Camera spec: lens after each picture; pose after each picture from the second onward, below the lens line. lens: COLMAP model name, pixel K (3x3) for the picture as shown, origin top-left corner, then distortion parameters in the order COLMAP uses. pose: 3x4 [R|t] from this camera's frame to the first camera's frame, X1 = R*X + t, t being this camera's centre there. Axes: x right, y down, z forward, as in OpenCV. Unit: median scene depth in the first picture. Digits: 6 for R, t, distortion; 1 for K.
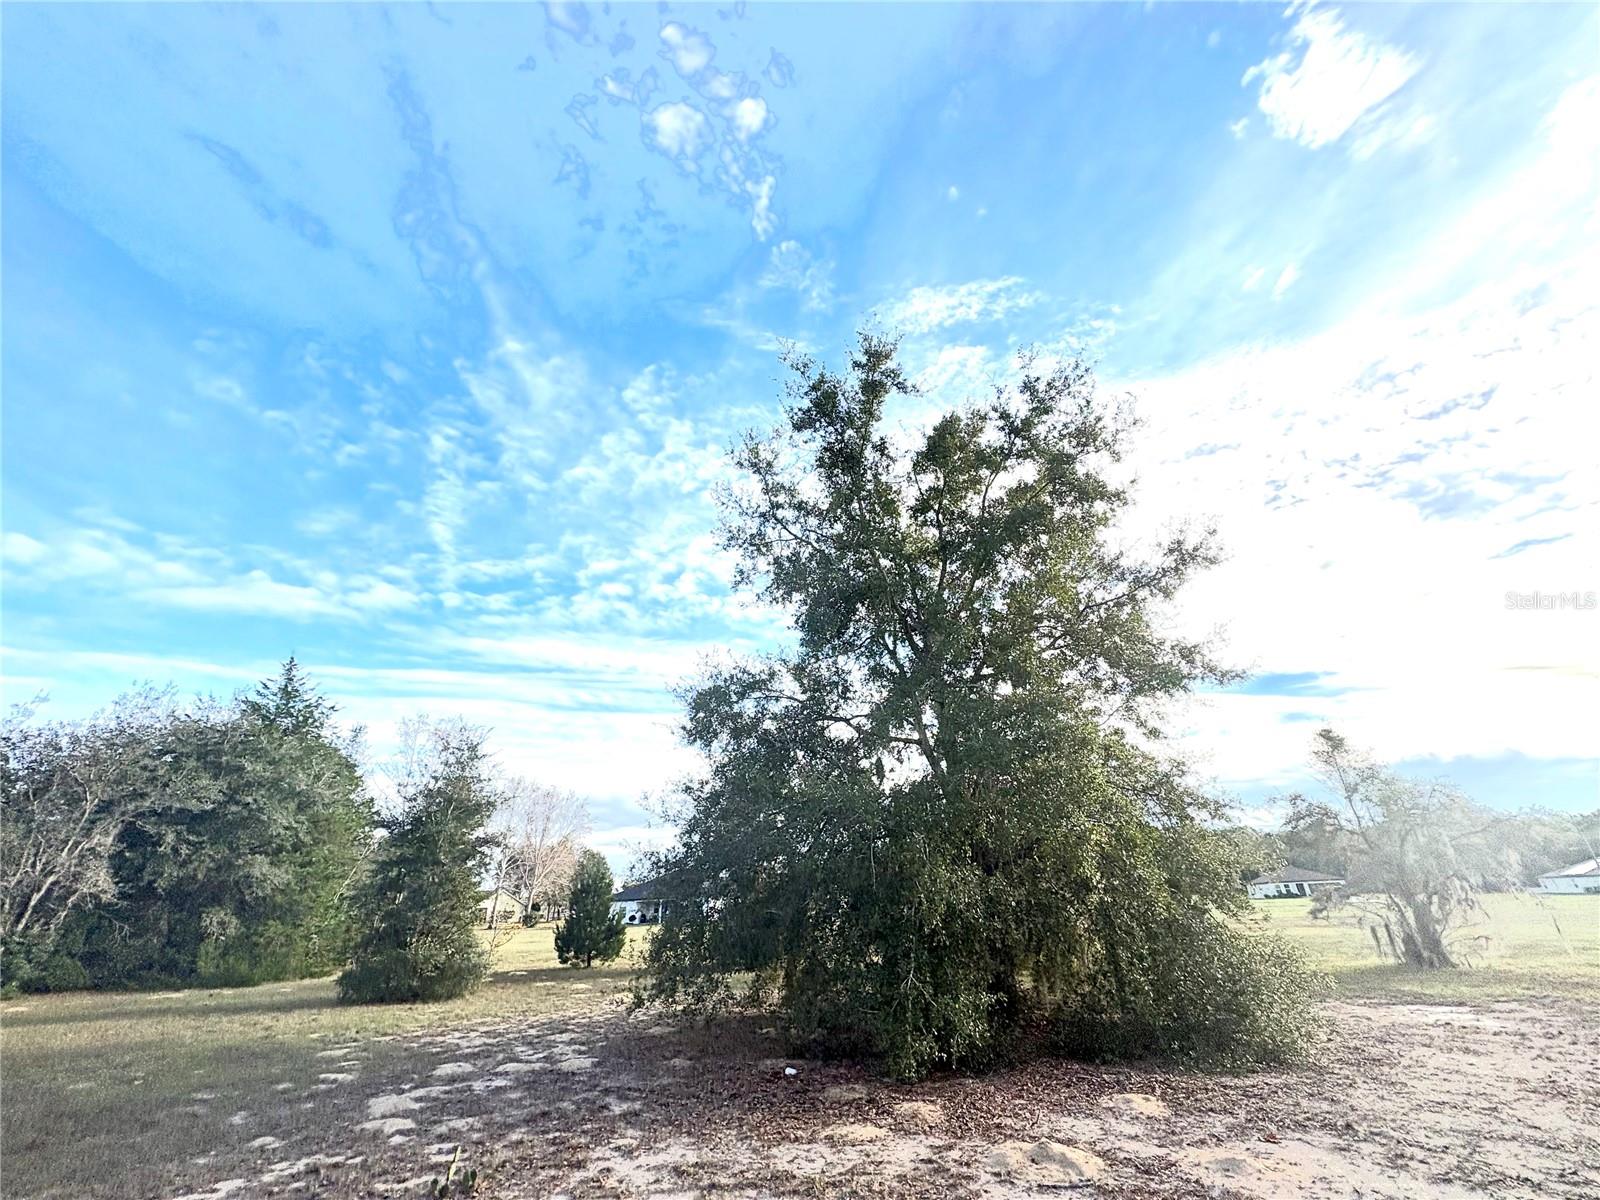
lens RADIAL K [[631.6, 0, 801.9], [0, 631.6, 598.5], [0, 0, 1]] dist [-0.000684, 0.000032]
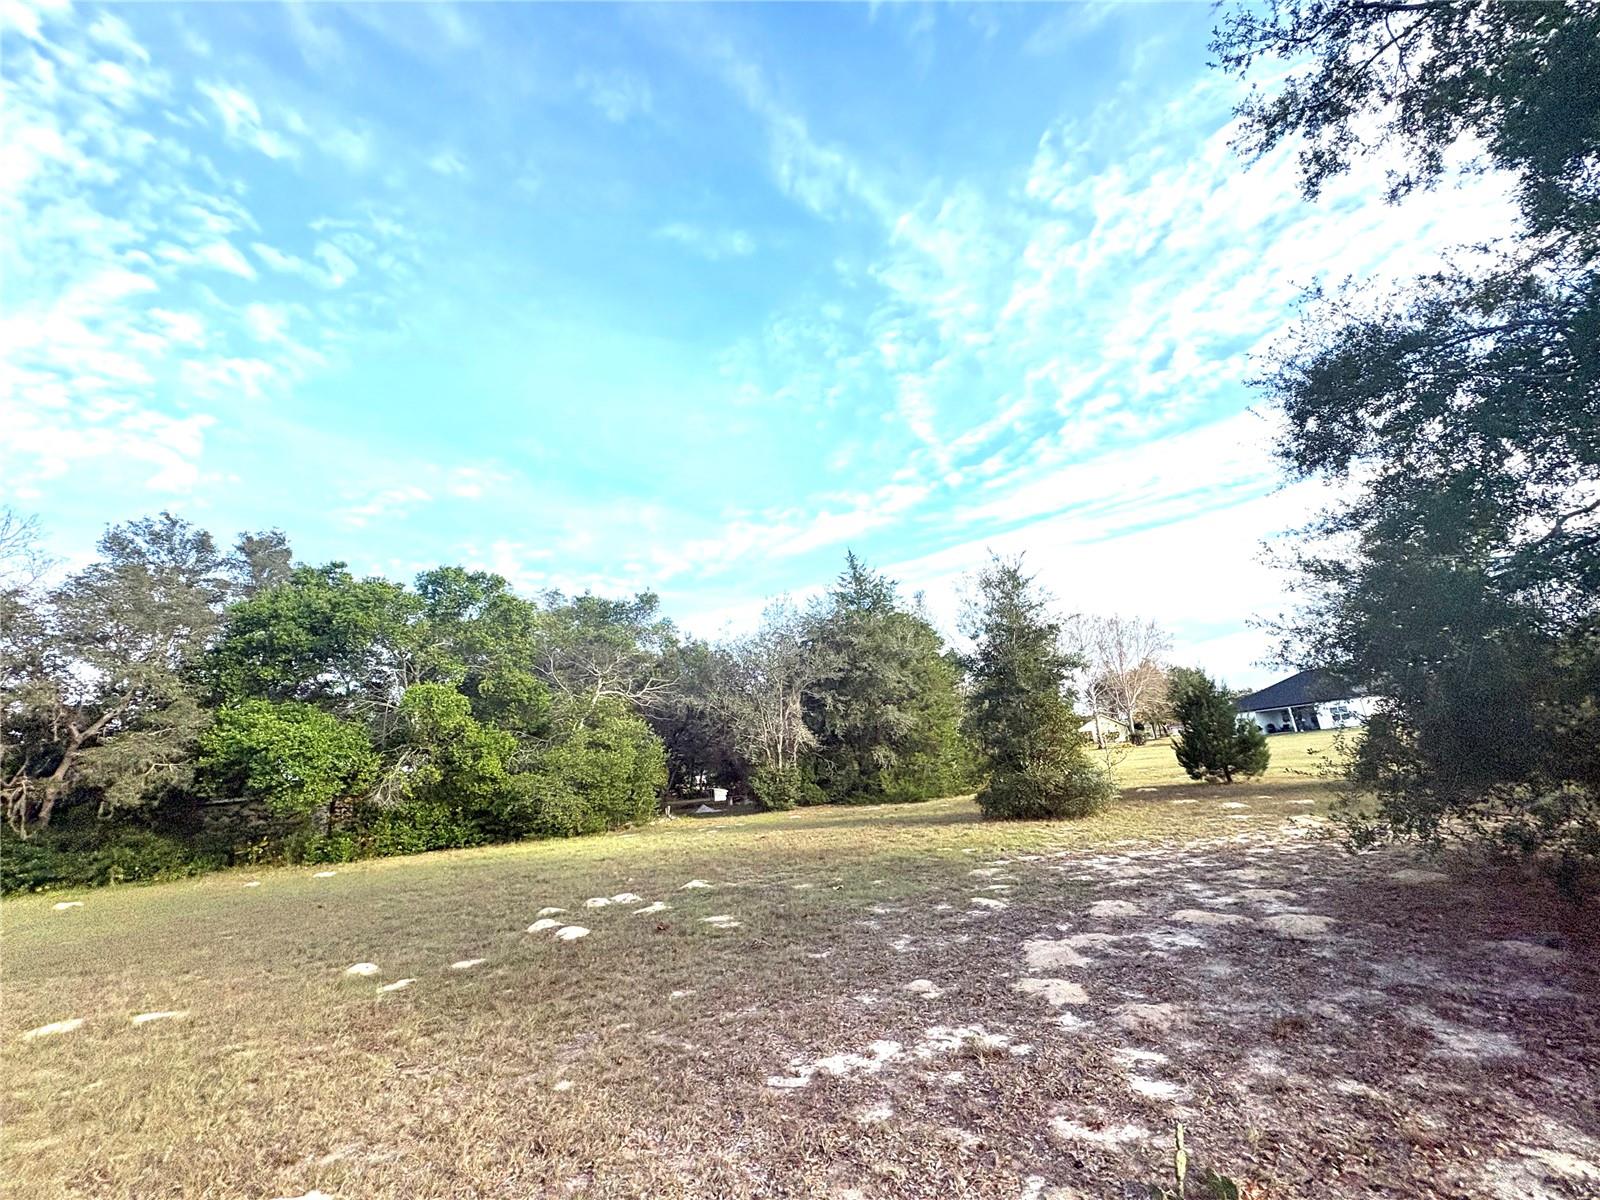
lens RADIAL K [[628.6, 0, 796.9], [0, 628.6, 581.7], [0, 0, 1]] dist [-0.000214, 0.000010]
pose [[0.658224, -0.245081, -0.711812, -0.076760], [0.395340, 0.917185, 0.049785, 0.086288], [0.640661, -0.314177, 0.700604, 0.163764]]
